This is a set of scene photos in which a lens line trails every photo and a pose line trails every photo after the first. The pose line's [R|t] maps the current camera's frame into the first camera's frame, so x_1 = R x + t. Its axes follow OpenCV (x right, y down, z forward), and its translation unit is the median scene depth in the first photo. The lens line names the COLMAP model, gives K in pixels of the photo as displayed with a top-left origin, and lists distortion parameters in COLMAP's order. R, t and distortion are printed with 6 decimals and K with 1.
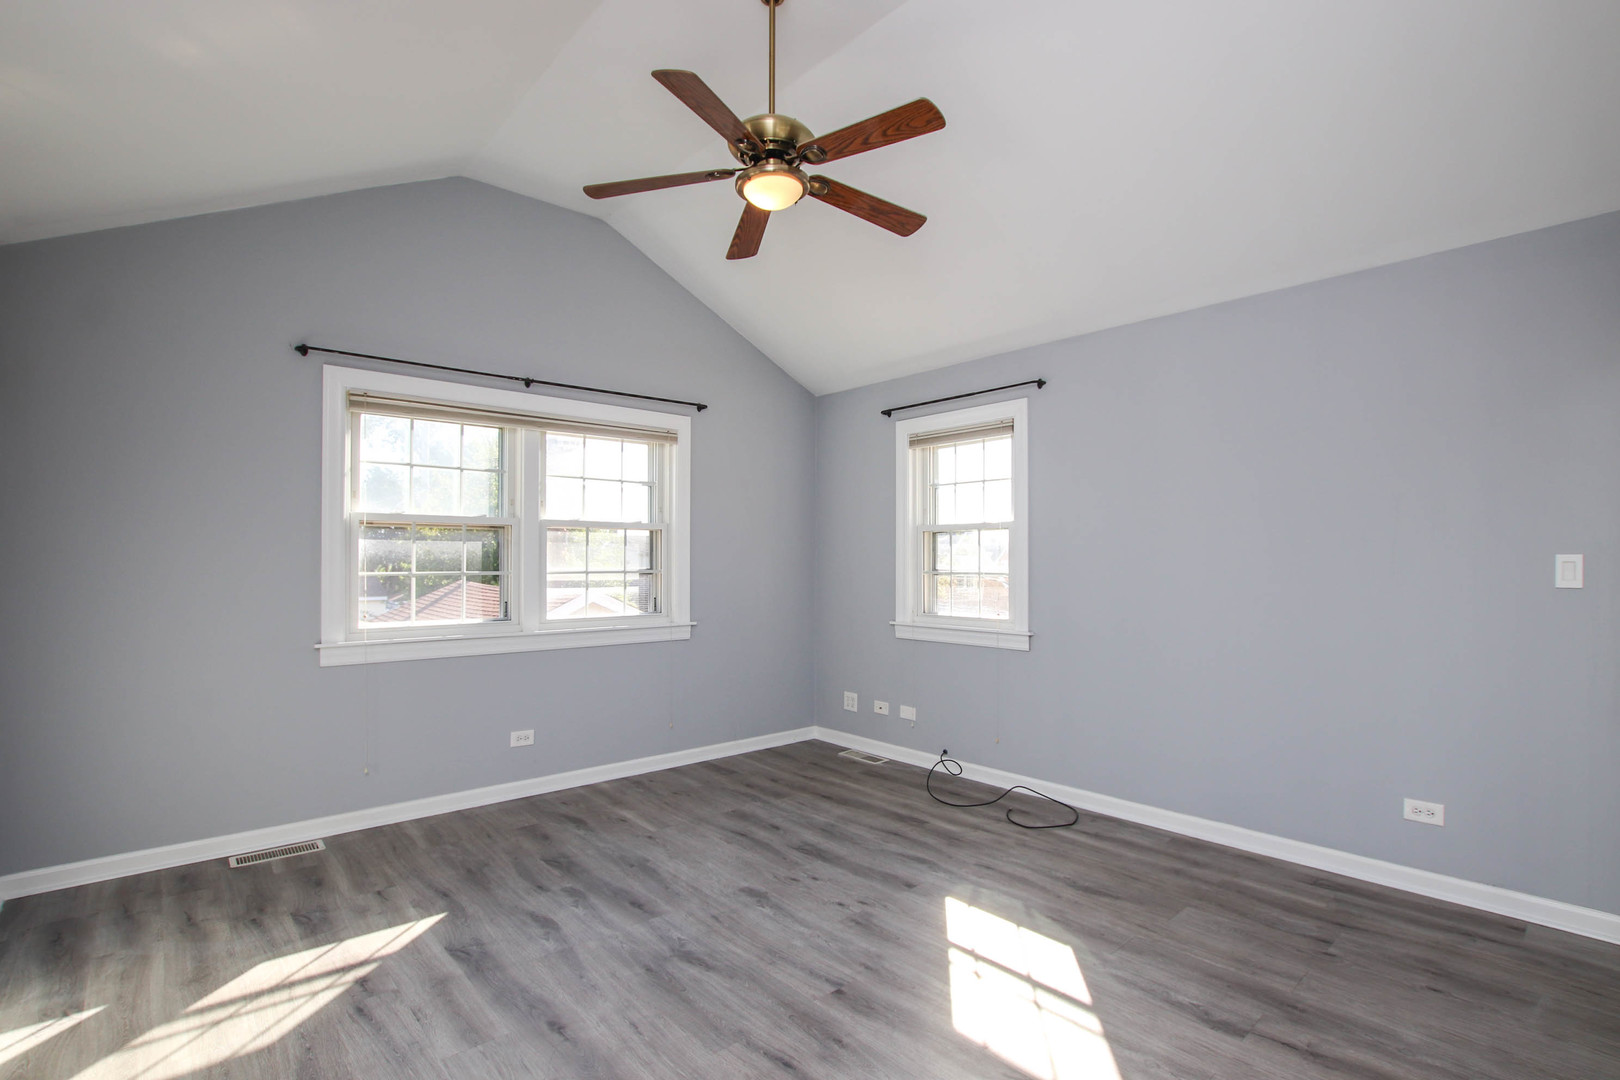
lens RADIAL K [[759.4, 0, 811.2], [0, 759.4, 549.3], [0, 0, 1]] dist [-0.029399, 0.002337]
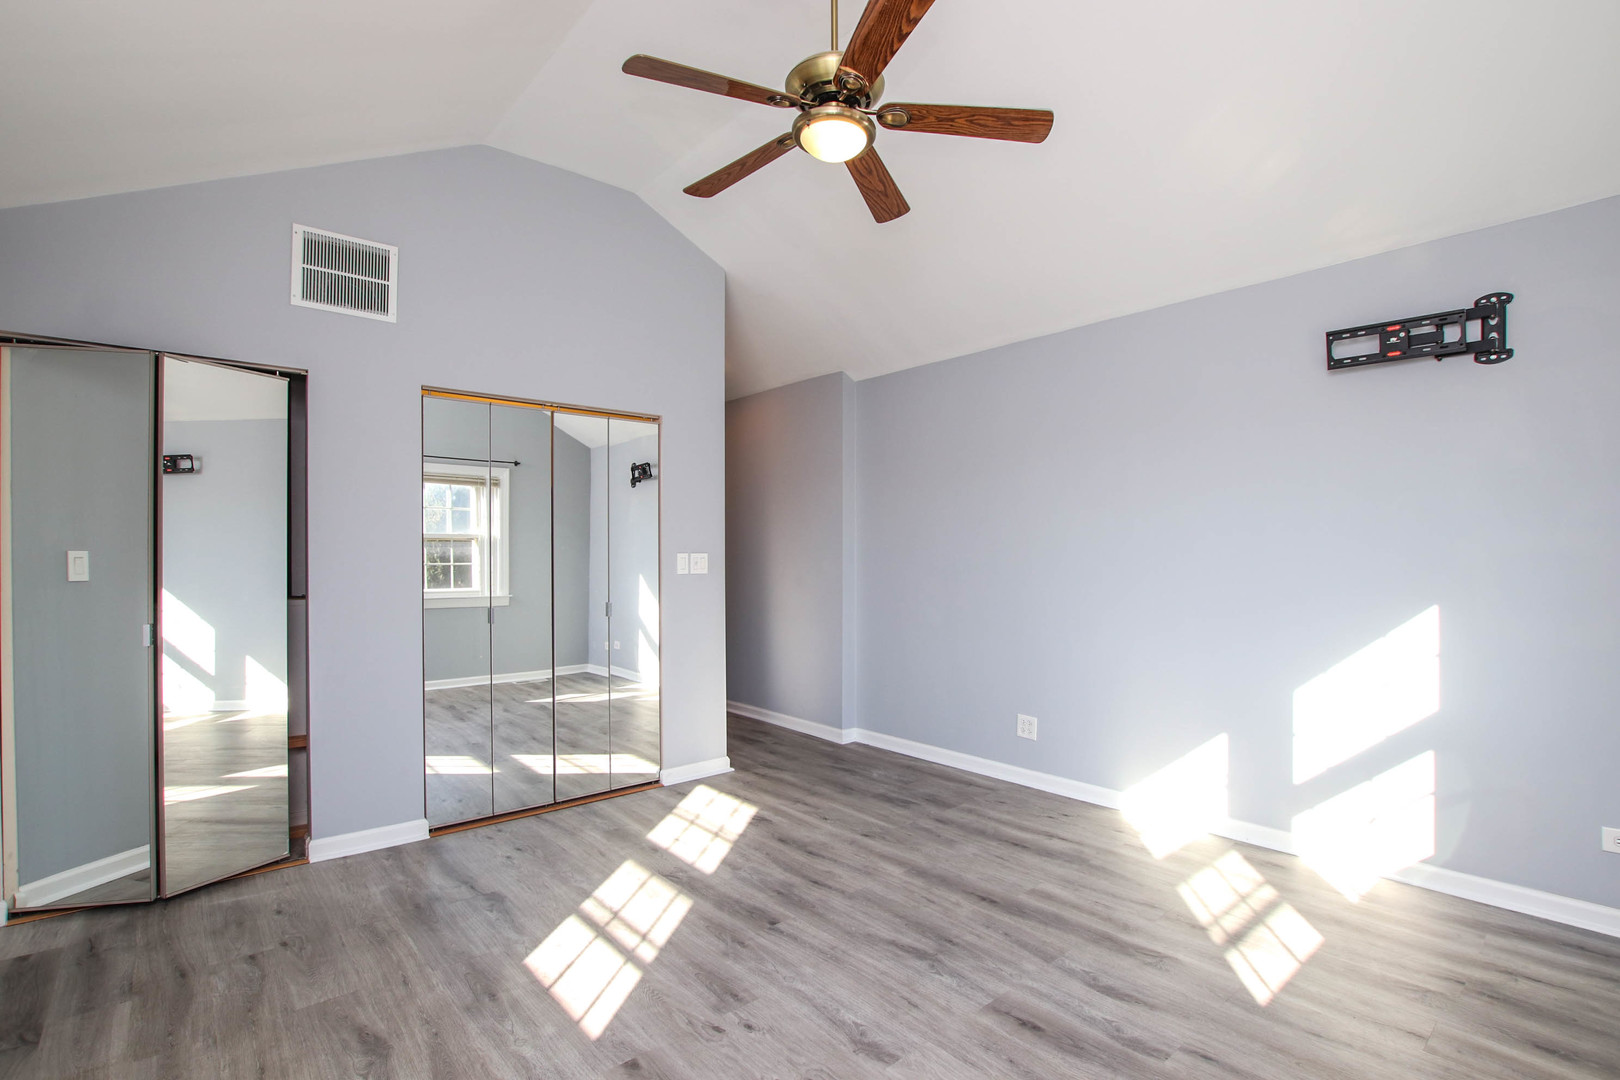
lens RADIAL K [[759.4, 0, 812.8], [0, 759.4, 544.2], [0, 0, 1]] dist [-0.029399, 0.002337]
pose [[-0.999902, 0.003311, 0.013575, -0.033482], [0.002940, 0.999624, -0.027273, 0.025429], [-0.013660, -0.027230, -0.999536, 1.721268]]
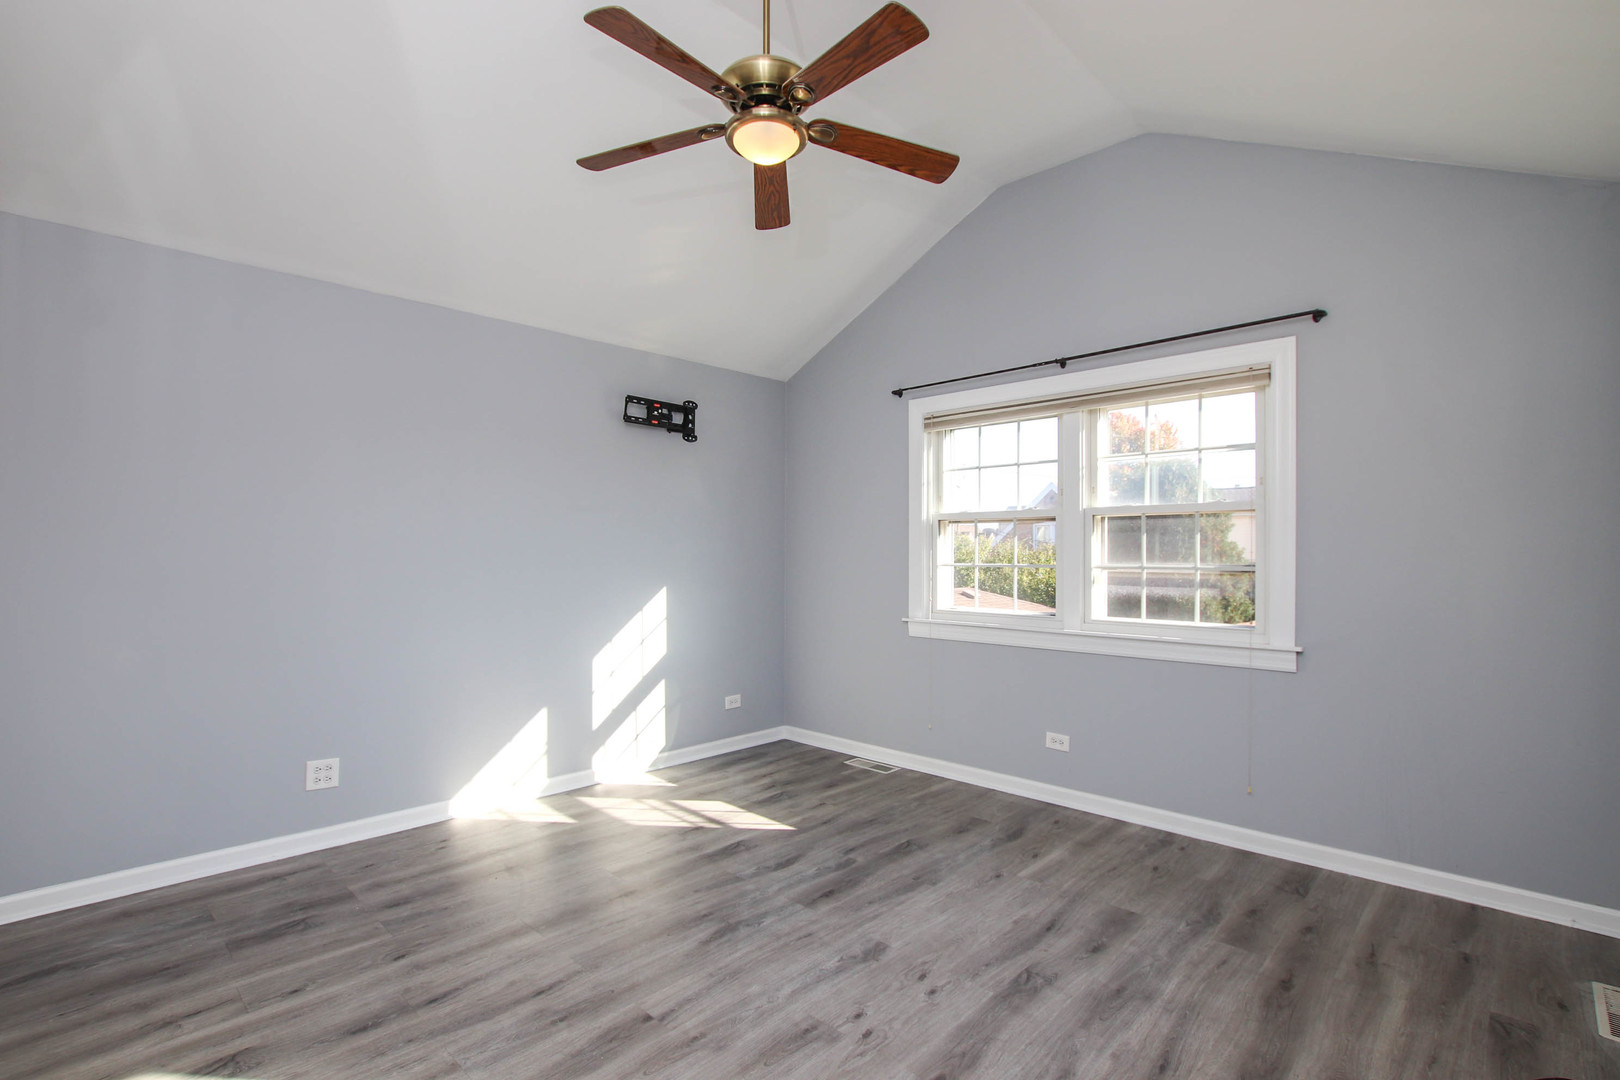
lens RADIAL K [[759.4, 0, 812.1], [0, 759.4, 545.8], [0, 0, 1]] dist [-0.029399, 0.002337]
pose [[0.078756, -0.008560, -0.996857, 0.771517], [0.013597, 0.999879, -0.007512, 0.012028], [0.996801, -0.012963, 0.078863, 0.895483]]
